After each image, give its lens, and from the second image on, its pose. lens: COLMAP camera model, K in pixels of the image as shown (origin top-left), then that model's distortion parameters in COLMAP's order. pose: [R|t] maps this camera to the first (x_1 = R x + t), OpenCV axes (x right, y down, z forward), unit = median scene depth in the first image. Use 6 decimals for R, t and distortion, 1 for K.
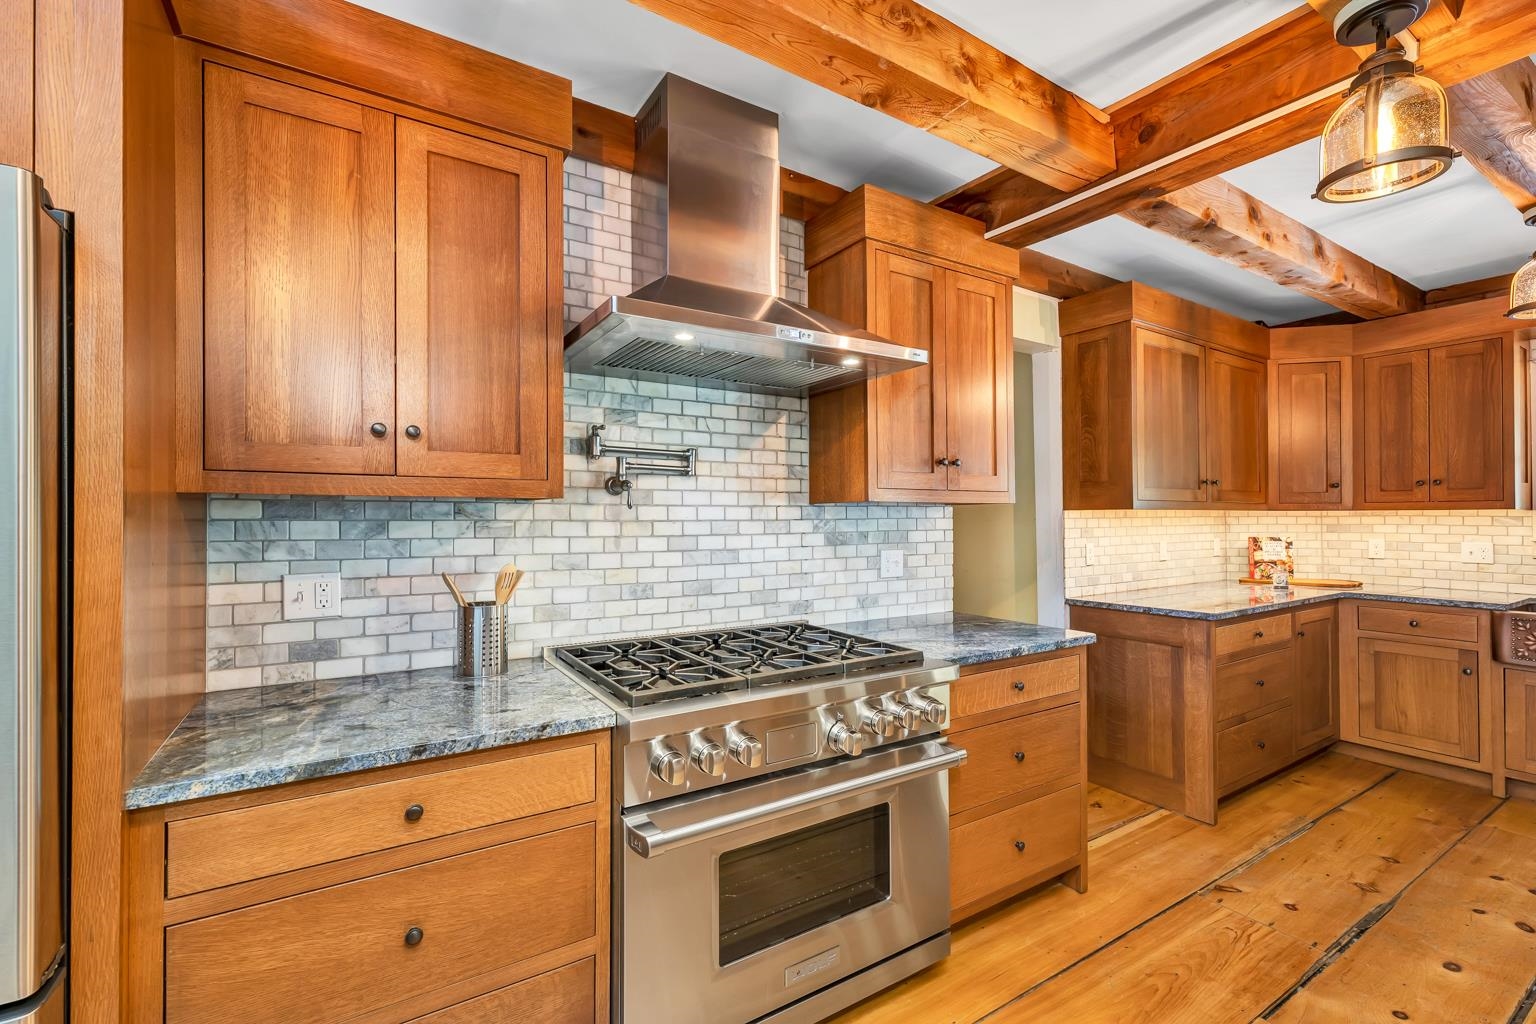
lens RADIAL K [[626.7, 0, 768.0], [0, 626.7, 512.0], [0, 0, 1]] dist [-0.003826, -0.000184]
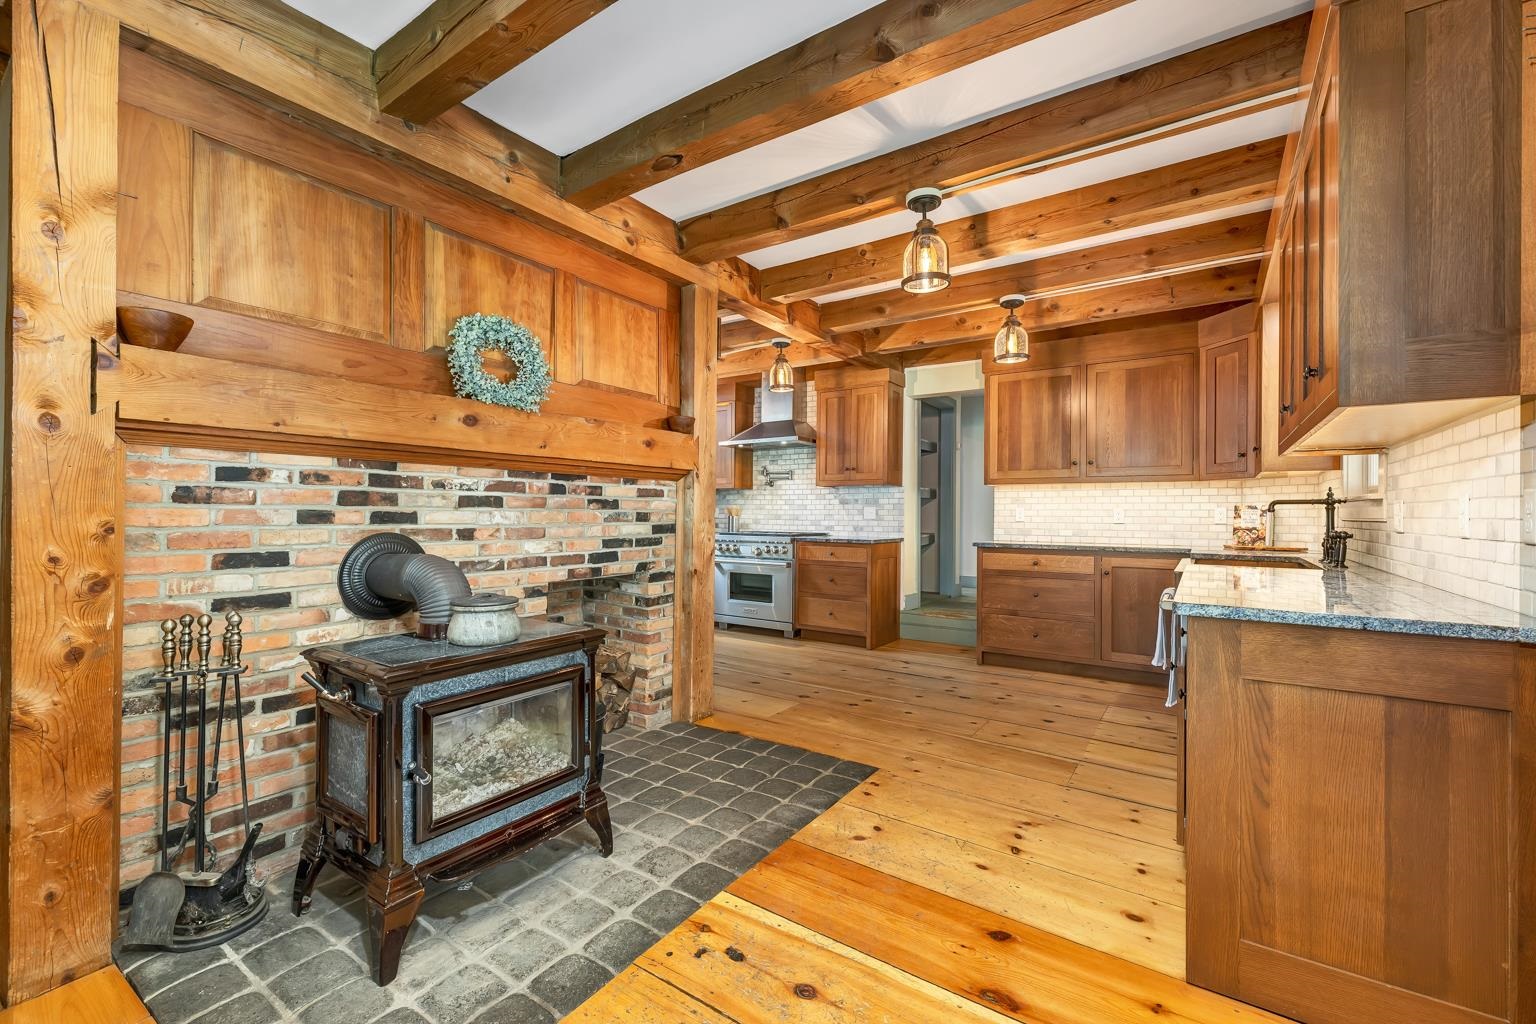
lens RADIAL K [[666.7, 0, 768.0], [0, 666.7, 512.0], [0, 0, 1]] dist [-0.018755, 0.000116]
pose [[0.386605, 0.002190, -0.922243, 1.865355], [-0.001025, 0.999998, 0.001945, 0.061290], [0.922245, 0.000193, 0.386606, -0.217958]]
